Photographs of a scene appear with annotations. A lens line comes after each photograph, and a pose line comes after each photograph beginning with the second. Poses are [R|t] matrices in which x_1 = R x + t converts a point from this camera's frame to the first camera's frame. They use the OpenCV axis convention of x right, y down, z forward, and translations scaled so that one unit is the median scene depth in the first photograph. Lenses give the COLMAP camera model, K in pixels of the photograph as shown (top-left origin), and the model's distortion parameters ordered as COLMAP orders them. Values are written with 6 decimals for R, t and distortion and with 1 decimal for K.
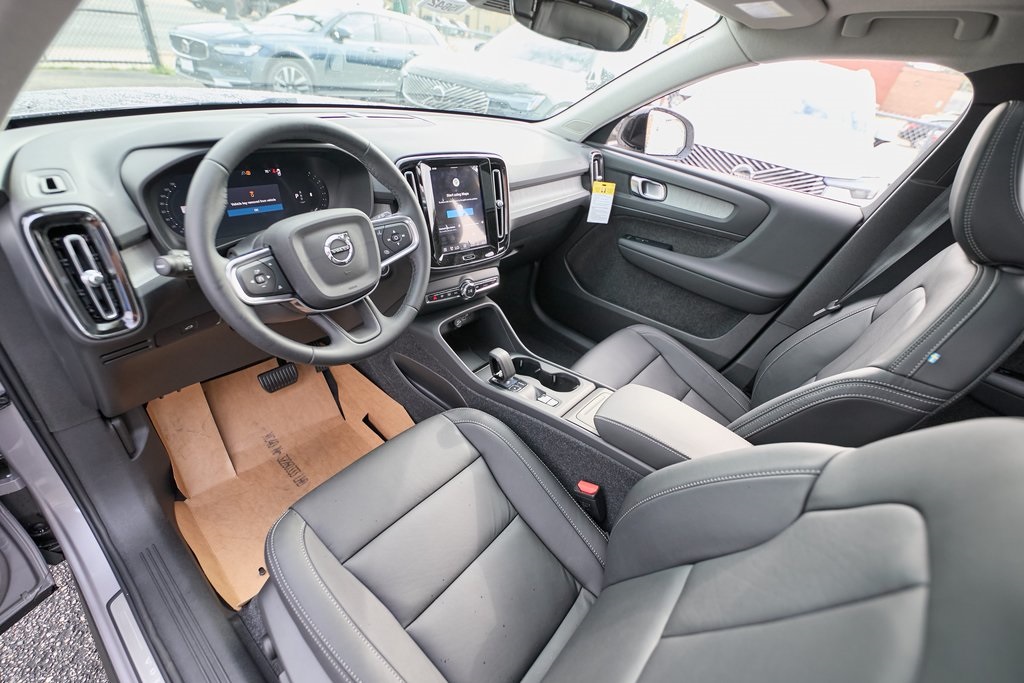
lens RADIAL K [[444.8, 0, 512.7], [0, 444.8, 343.0], [0, 0, 1]] dist [0.000314, 0.000145]
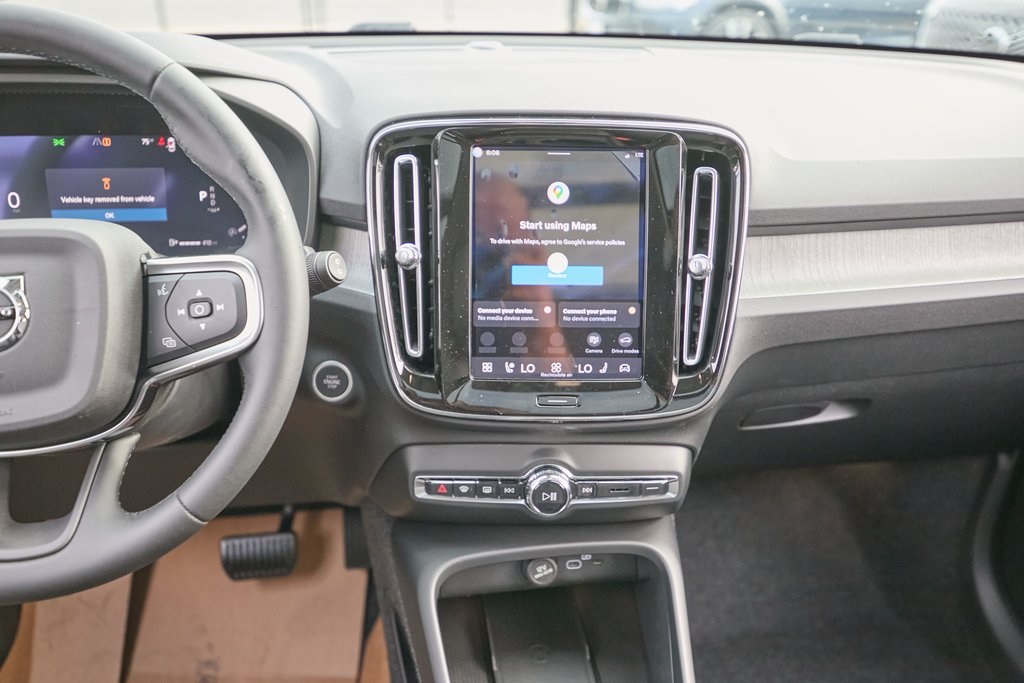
lens RADIAL K [[847.9, 0, 515.2], [0, 847.9, 346.1], [0, 0, 1]] dist [-0.004059, 0.004050]
pose [[0.751793, 0.167980, -0.637644, 0.281365], [-0.290060, 0.952671, -0.091016, -0.160248], [0.592176, 0.253380, 0.764935, 0.457084]]
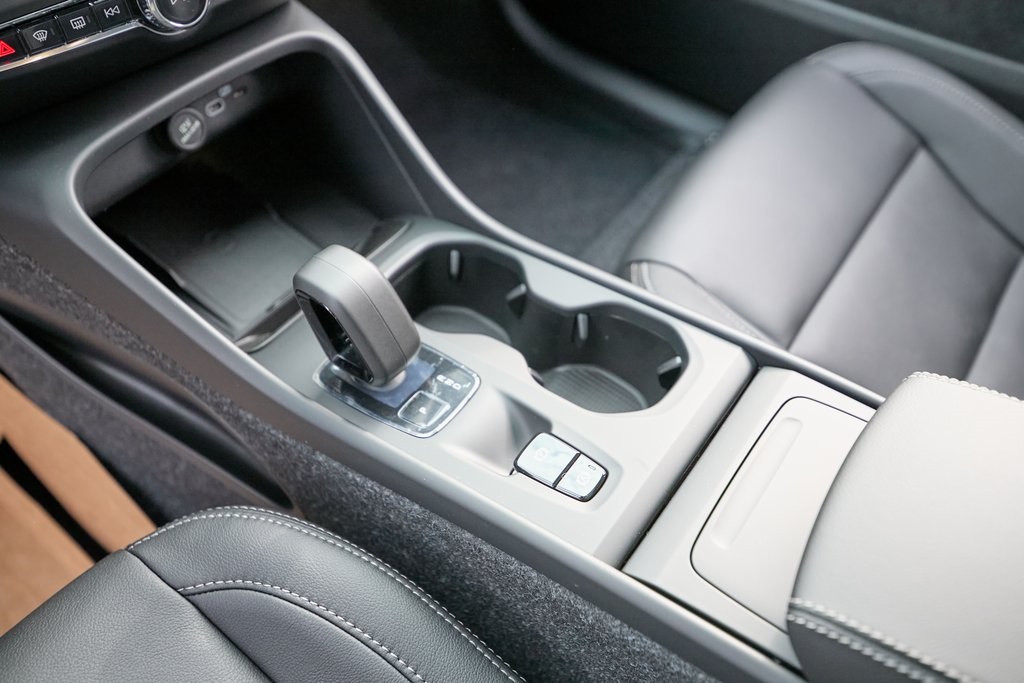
lens RADIAL K [[847.9, 0, 515.2], [0, 847.9, 346.1], [0, 0, 1]] dist [-0.004059, 0.004050]
pose [[0.995392, -0.095607, -0.007380, 0.058654], [0.093126, 0.945469, 0.312116, -0.067408], [-0.022862, -0.311365, 0.950015, 0.538270]]
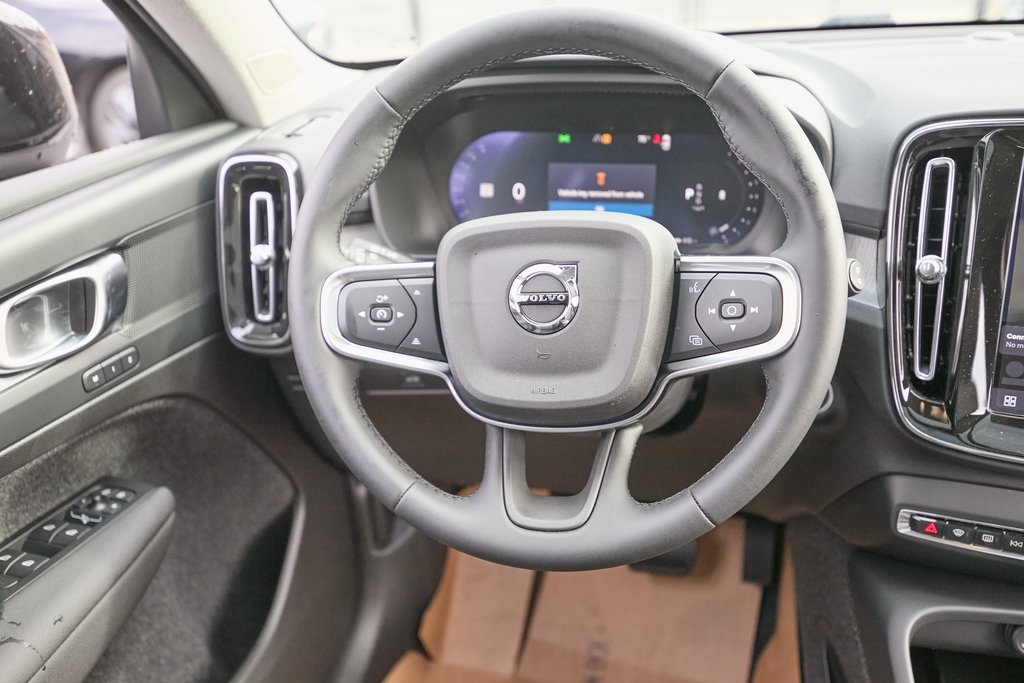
lens RADIAL K [[847.9, 0, 515.2], [0, 847.9, 346.1], [0, 0, 1]] dist [-0.004059, 0.004050]
pose [[0.439212, 0.232379, -0.867809, 0.194332], [-0.400227, 0.915427, 0.042569, -0.122937], [0.804308, 0.328624, 0.495071, 0.383740]]
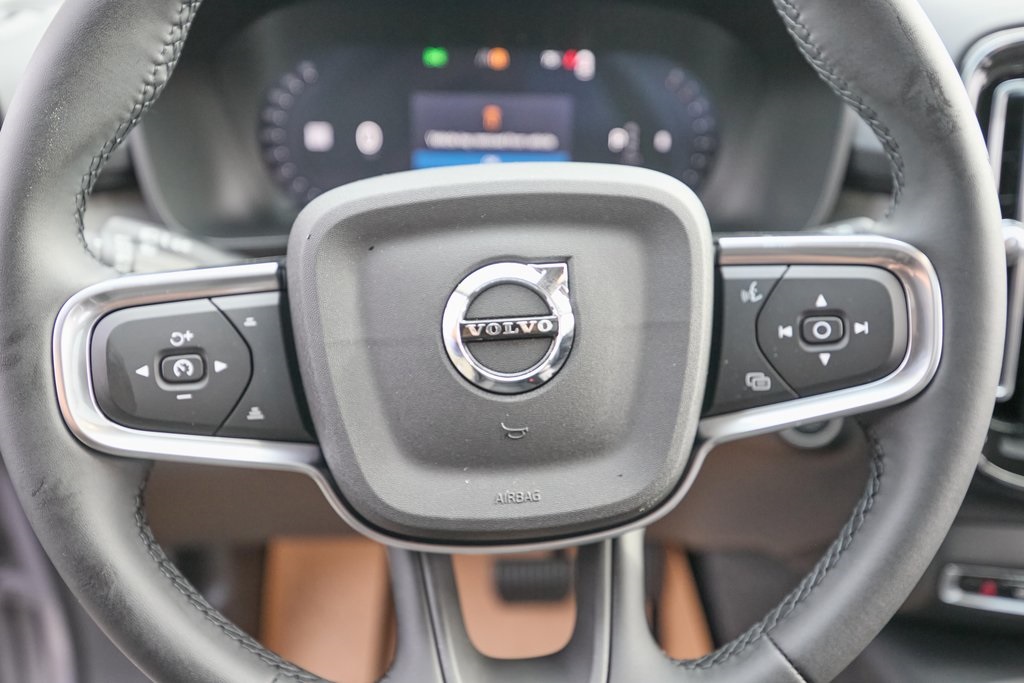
lens RADIAL K [[837.0, 0, 512.0], [0, 837.0, 341.5], [0, 0, 1]] dist [-0.005108, -0.001149]
pose [[0.667841, 0.234011, -0.706560, -0.055271], [-0.346234, 0.938001, -0.016597, -0.126000], [0.658871, 0.255719, 0.707458, 0.450778]]
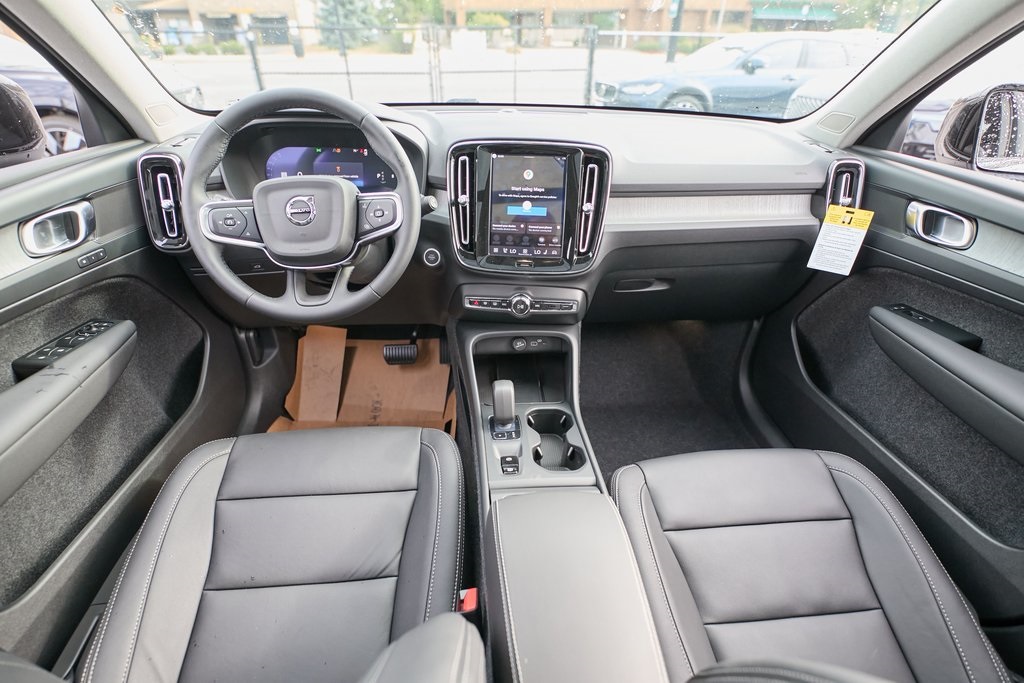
lens RADIAL K [[490.0, 0, 512.8], [0, 490.0, 343.8], [0, 0, 1]] dist [0.003052, -0.009950]
pose [[0.696479, 0.258239, -0.669500, 0.511364], [-0.330152, 0.943704, 0.020549, -0.066779], [0.637116, 0.206725, 0.742528, 0.341420]]
